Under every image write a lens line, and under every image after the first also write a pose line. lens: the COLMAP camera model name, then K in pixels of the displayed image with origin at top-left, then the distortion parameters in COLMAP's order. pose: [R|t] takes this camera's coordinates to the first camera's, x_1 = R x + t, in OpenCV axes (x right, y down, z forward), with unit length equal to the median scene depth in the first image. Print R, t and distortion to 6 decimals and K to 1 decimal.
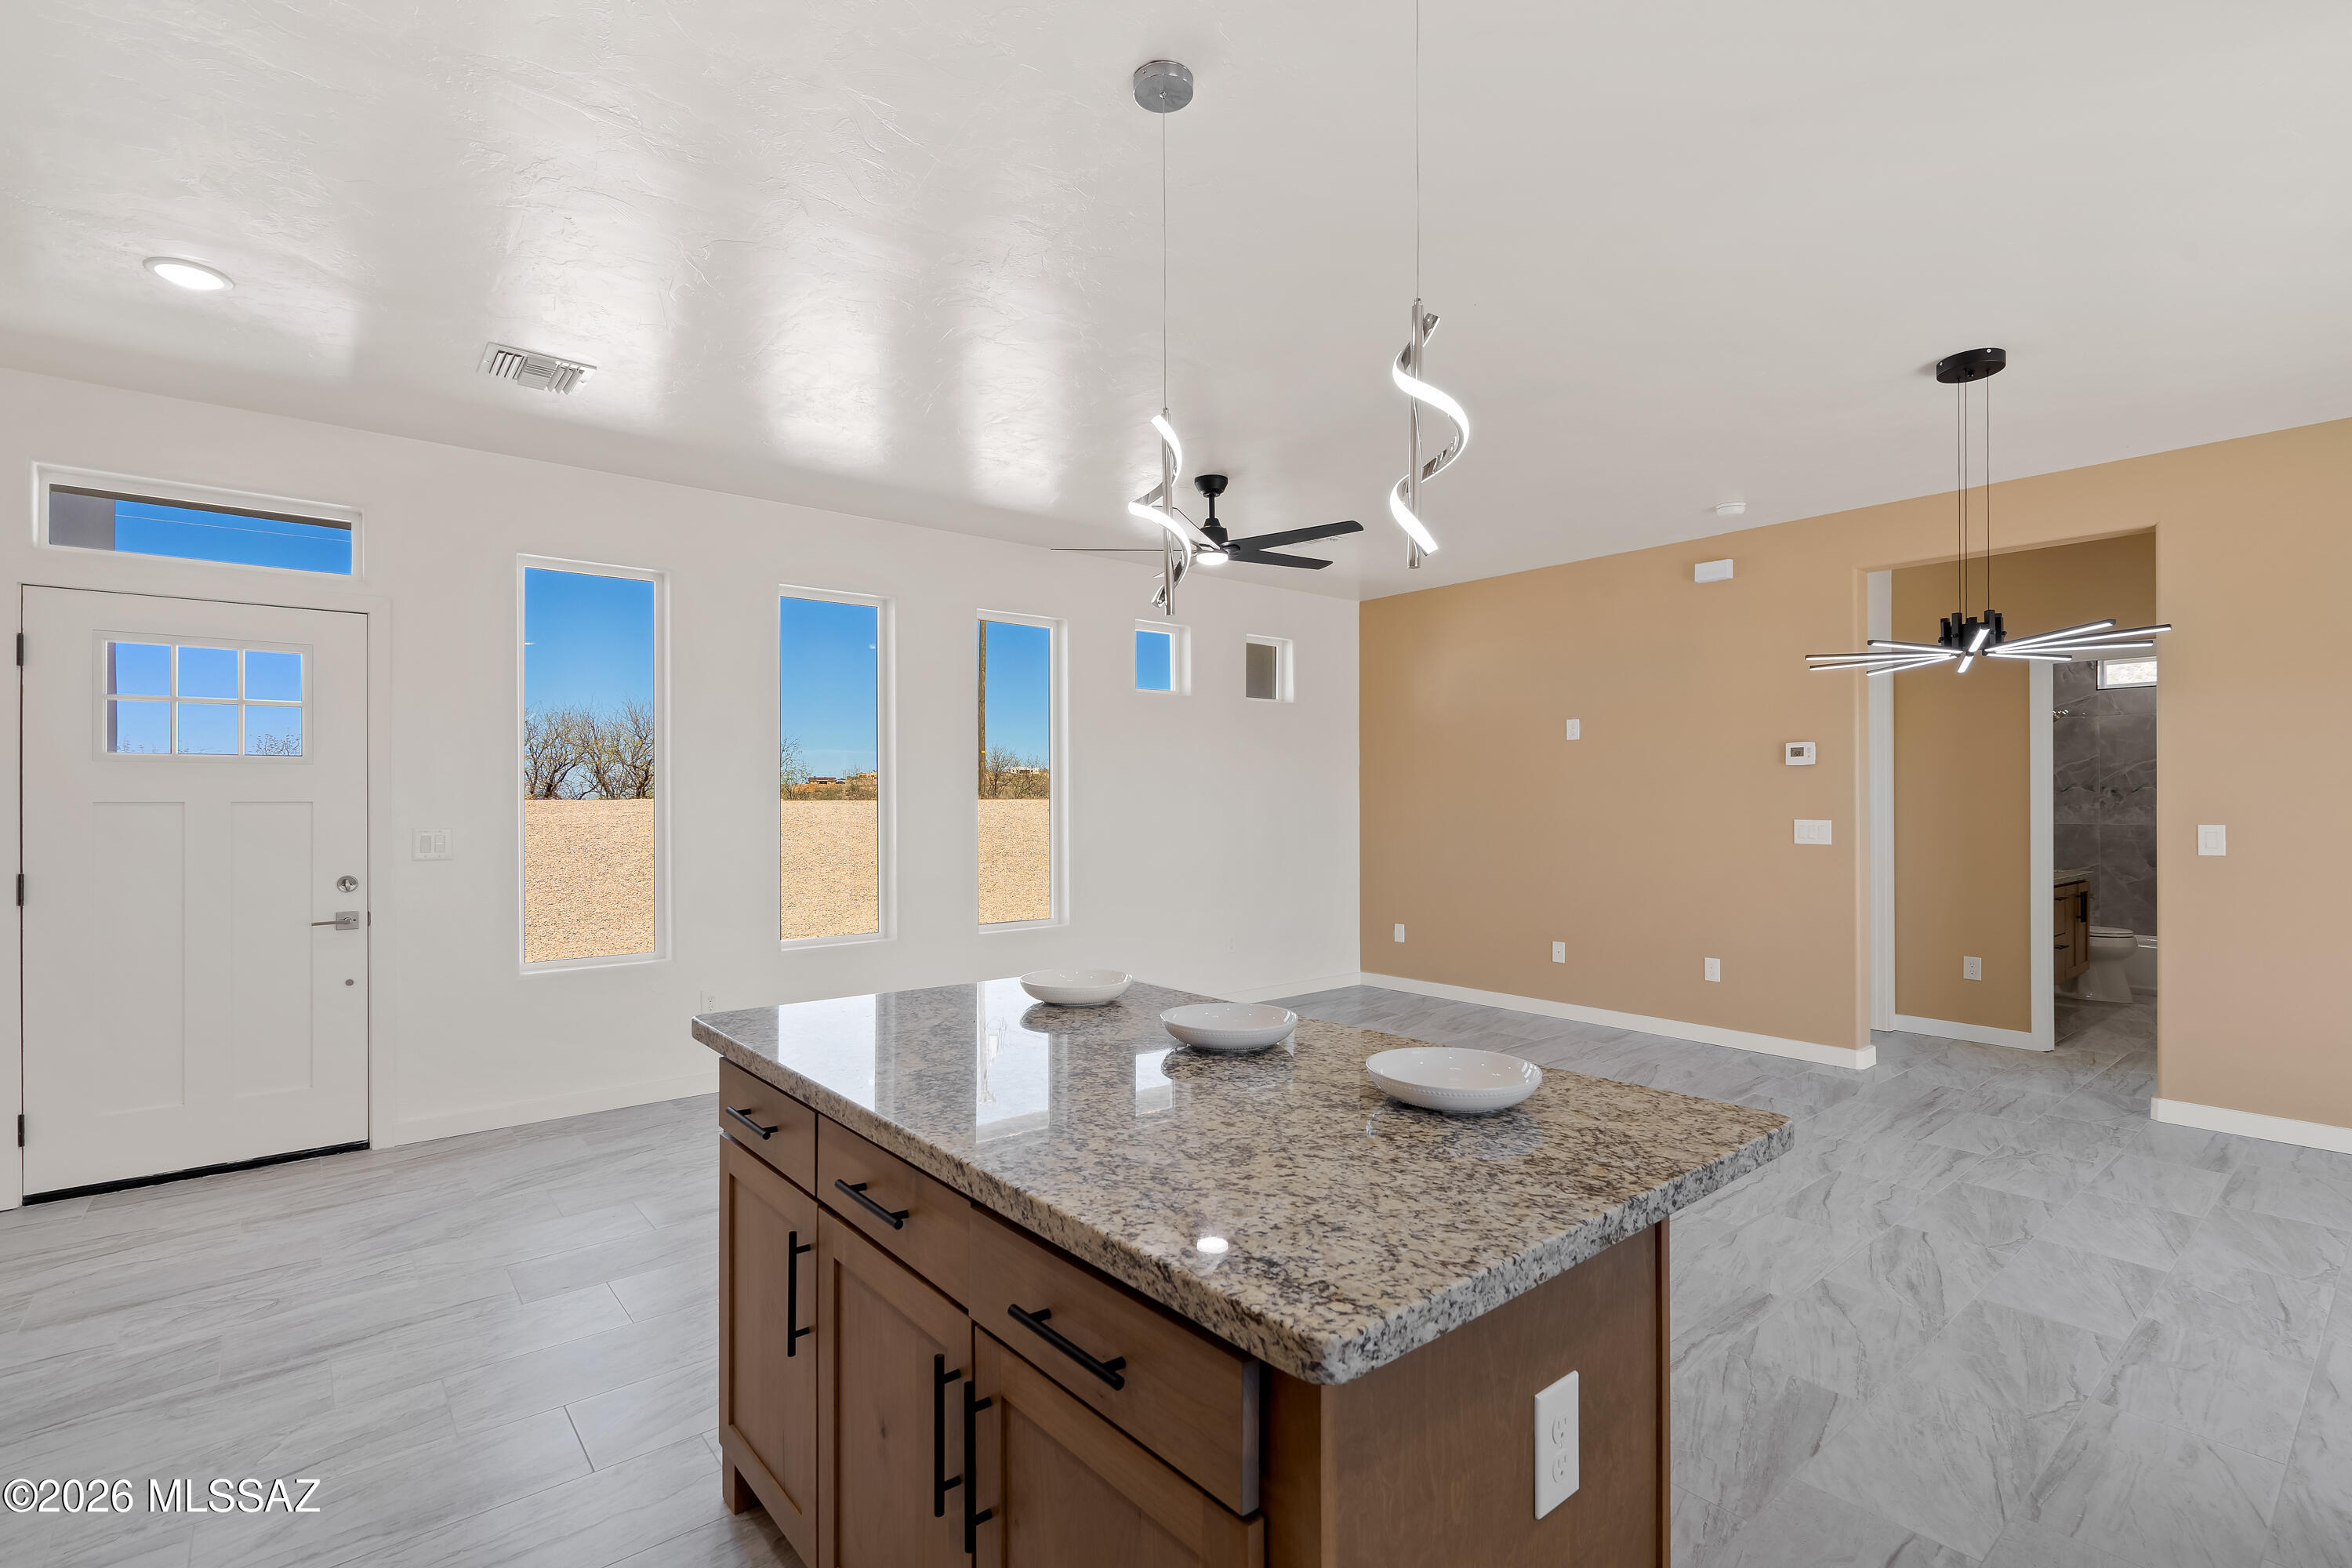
lens RADIAL K [[1075.7, 0, 1174.3], [0, 1075.7, 792.4], [0, 0, 1]] dist [-0.001719, 0.000556]
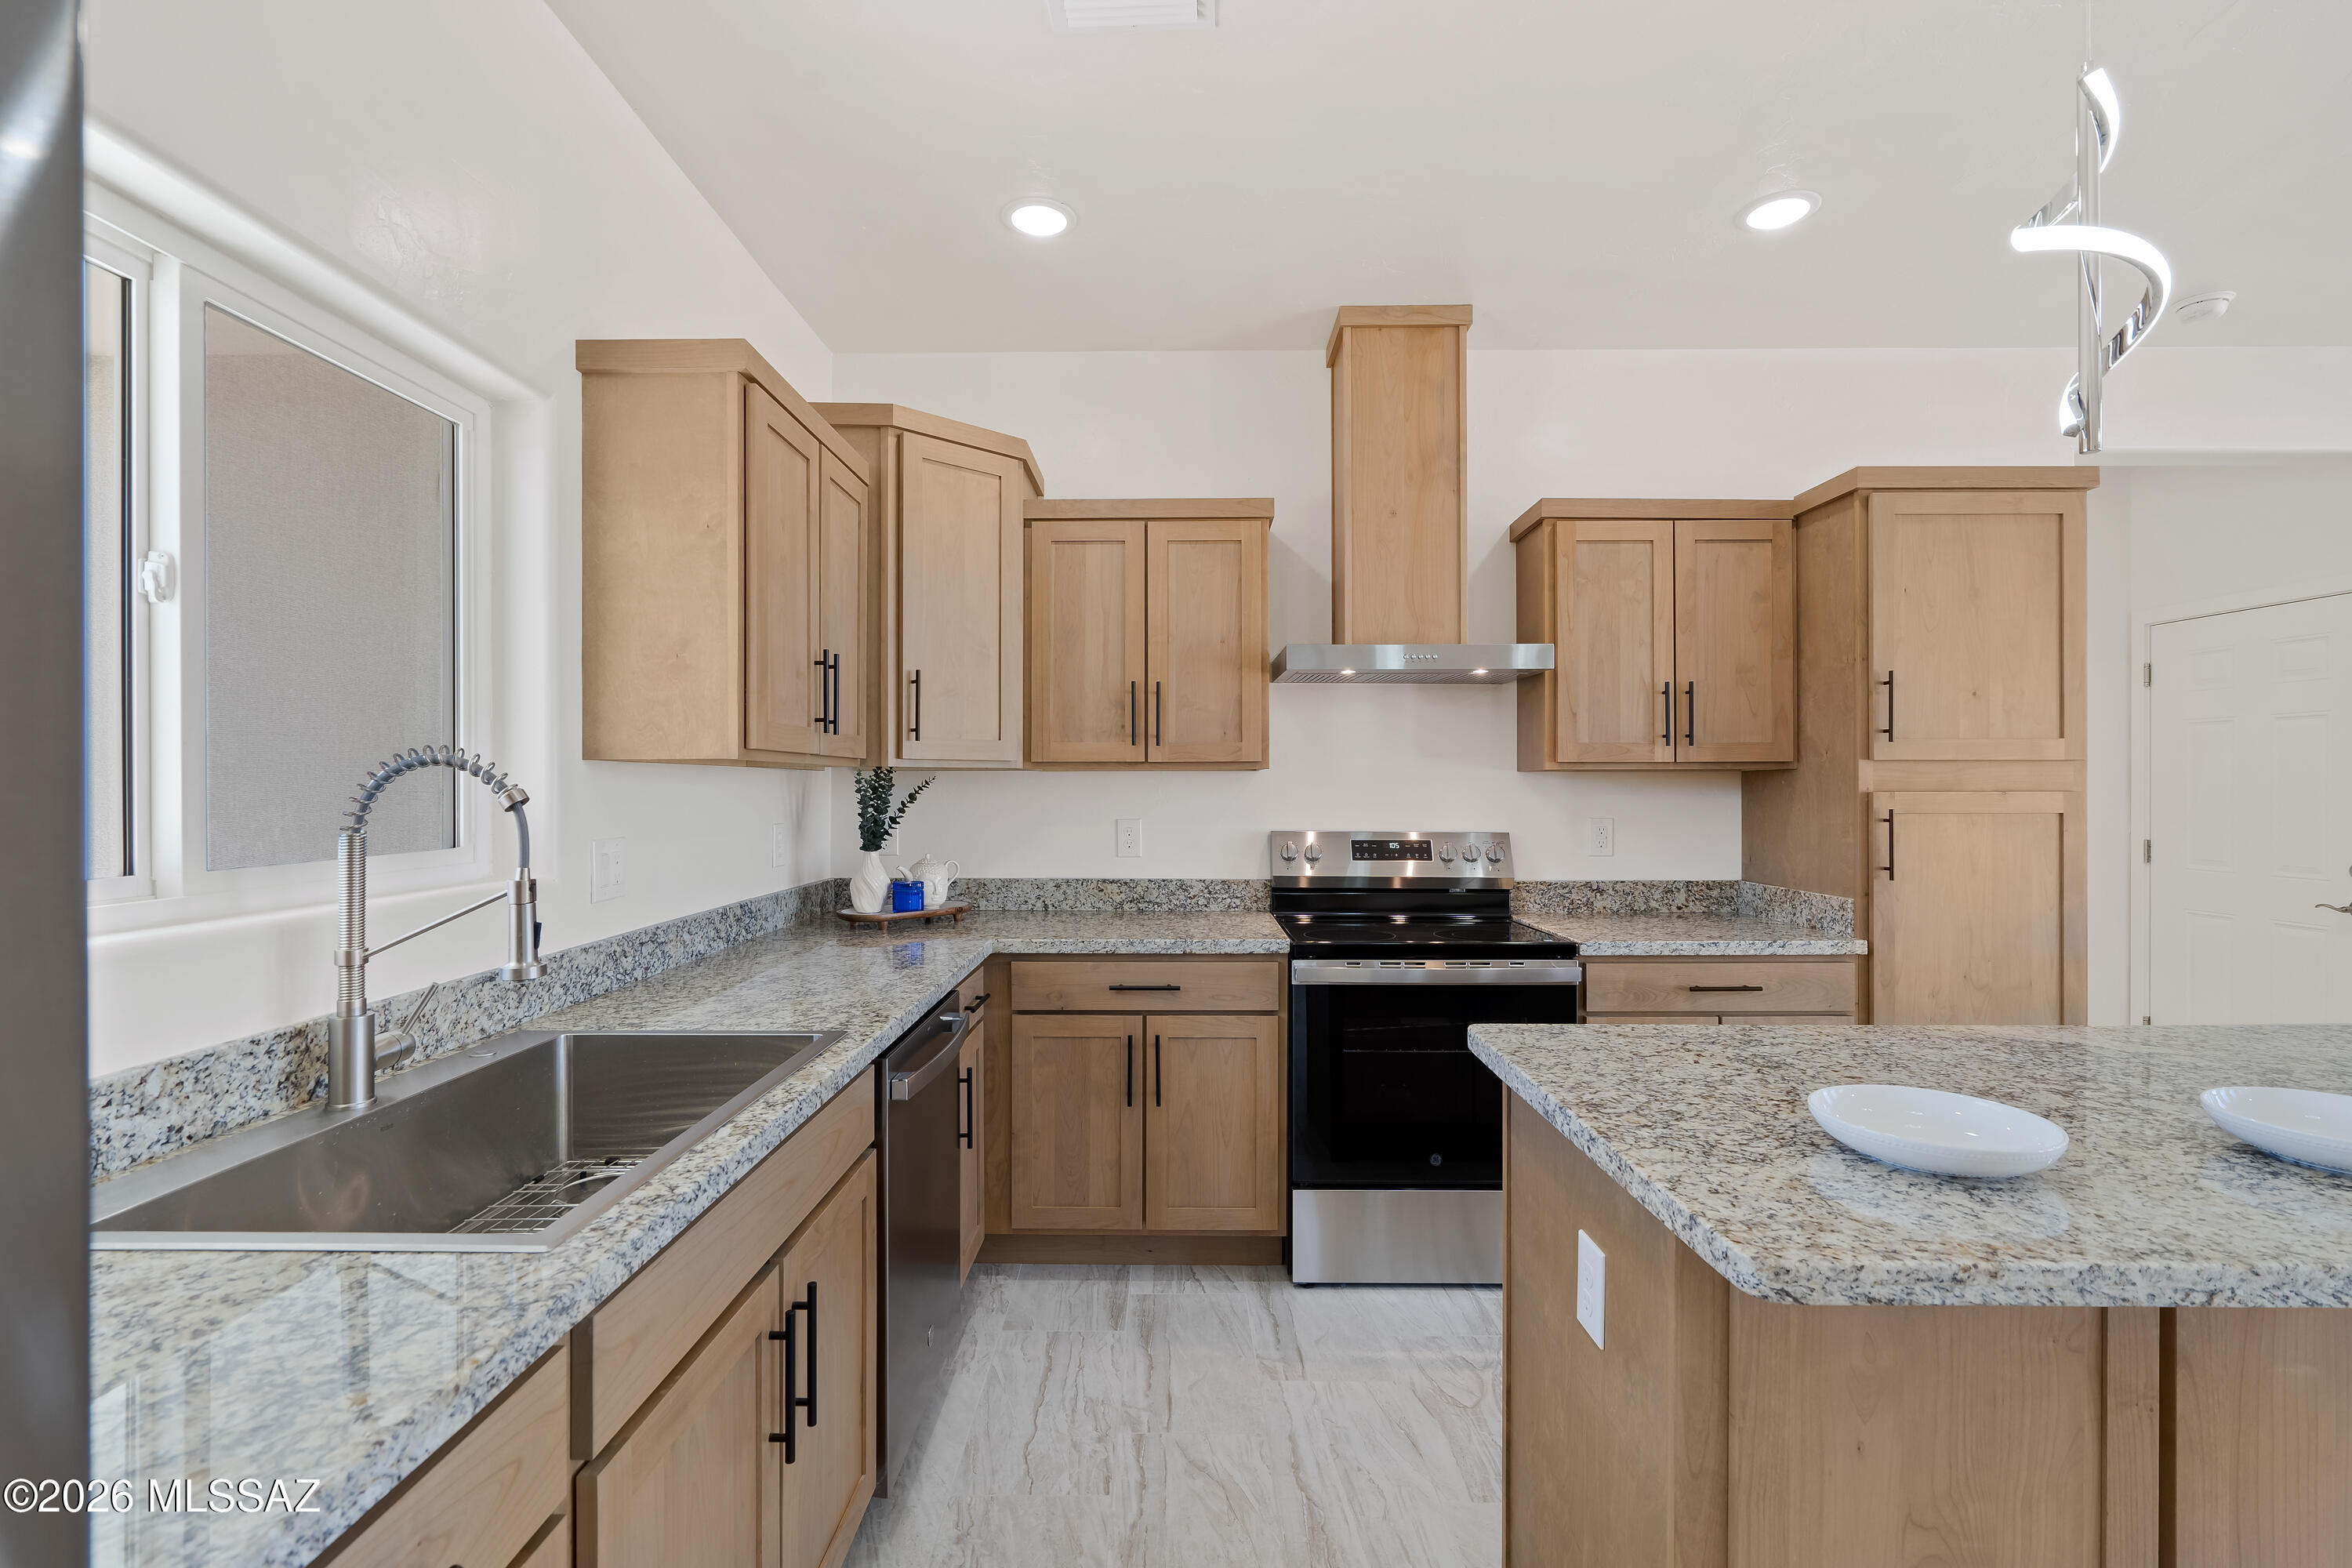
lens RADIAL K [[1075.7, 0, 1169.8], [0, 1075.7, 779.7], [0, 0, 1]] dist [-0.001719, 0.000556]
pose [[-0.640936, -0.001641, -0.767593, 0.512554], [0.004313, 0.999974, -0.005740, 0.002955], [0.767582, -0.006990, -0.640912, 0.446439]]
